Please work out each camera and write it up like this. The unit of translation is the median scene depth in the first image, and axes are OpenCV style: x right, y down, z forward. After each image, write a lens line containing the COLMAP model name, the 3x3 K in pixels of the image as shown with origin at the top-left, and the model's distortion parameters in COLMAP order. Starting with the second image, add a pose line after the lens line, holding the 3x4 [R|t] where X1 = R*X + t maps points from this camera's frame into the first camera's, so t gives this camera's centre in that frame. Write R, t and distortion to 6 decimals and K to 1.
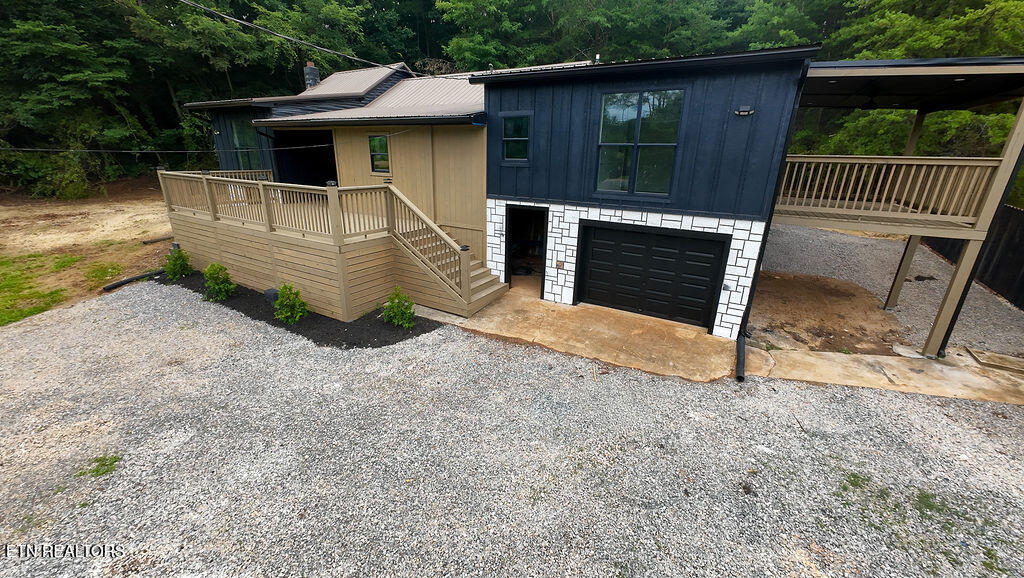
lens RADIAL K [[396.6, 0, 504.6], [0, 396.6, 280.1], [0, 0, 1]] dist [0.003470, 0.000850]
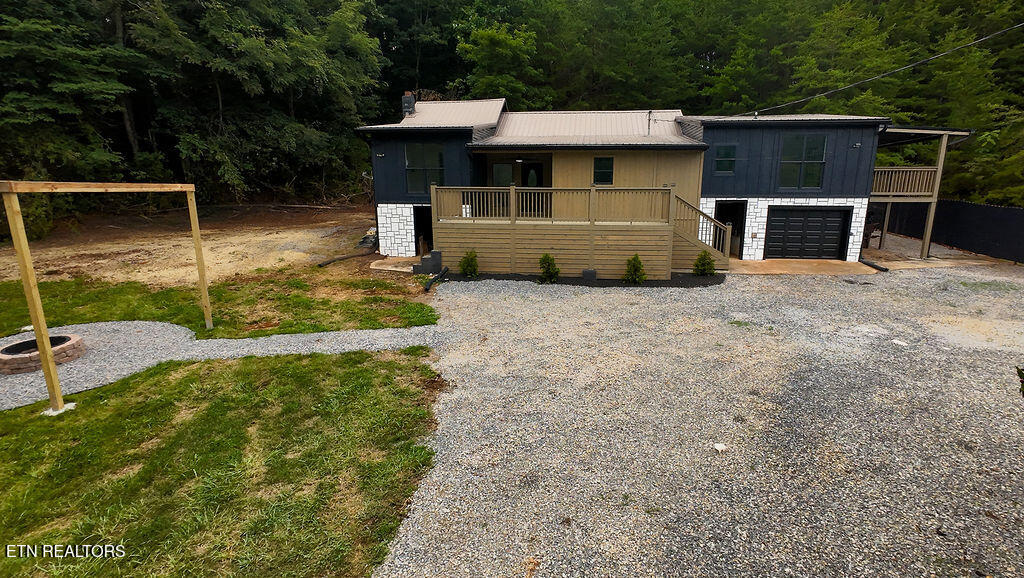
lens RADIAL K [[461.7, 0, 536.3], [0, 461.7, 284.1], [0, 0, 1]] dist [-0.001736, 0.001104]
pose [[0.909526, -0.098316, 0.403852, -1.512786], [0.141280, 0.986898, -0.077925, 0.186271], [-0.390899, 0.127932, 0.911499, -0.350550]]
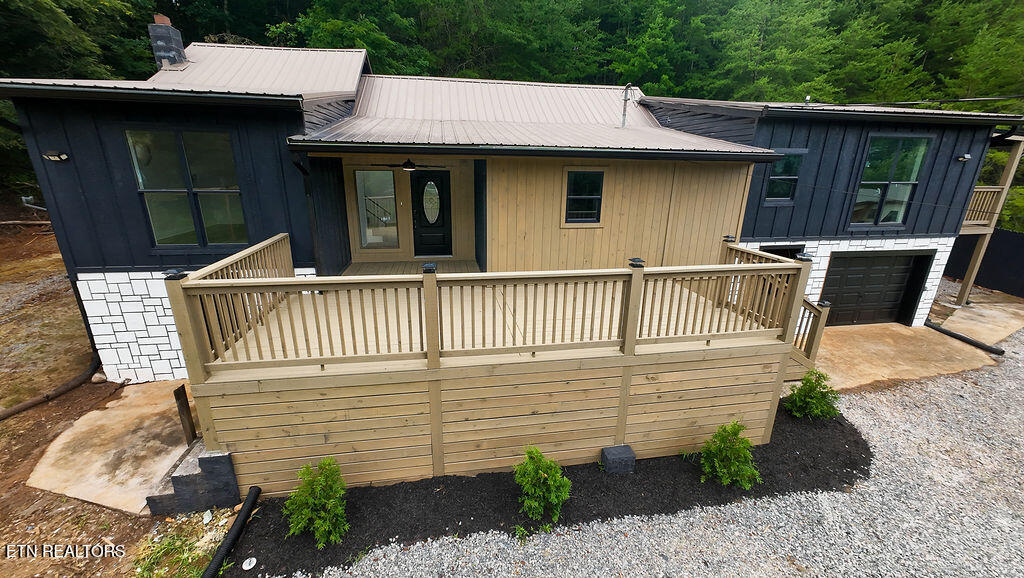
lens RADIAL K [[396.6, 0, 507.3], [0, 396.6, 285.8], [0, 0, 1]] dist [0.003470, 0.000850]
pose [[0.763323, -0.198416, 0.614792, -1.122737], [0.200840, 0.977393, 0.066078, -0.306005], [-0.614004, 0.073036, 0.785916, 0.700714]]
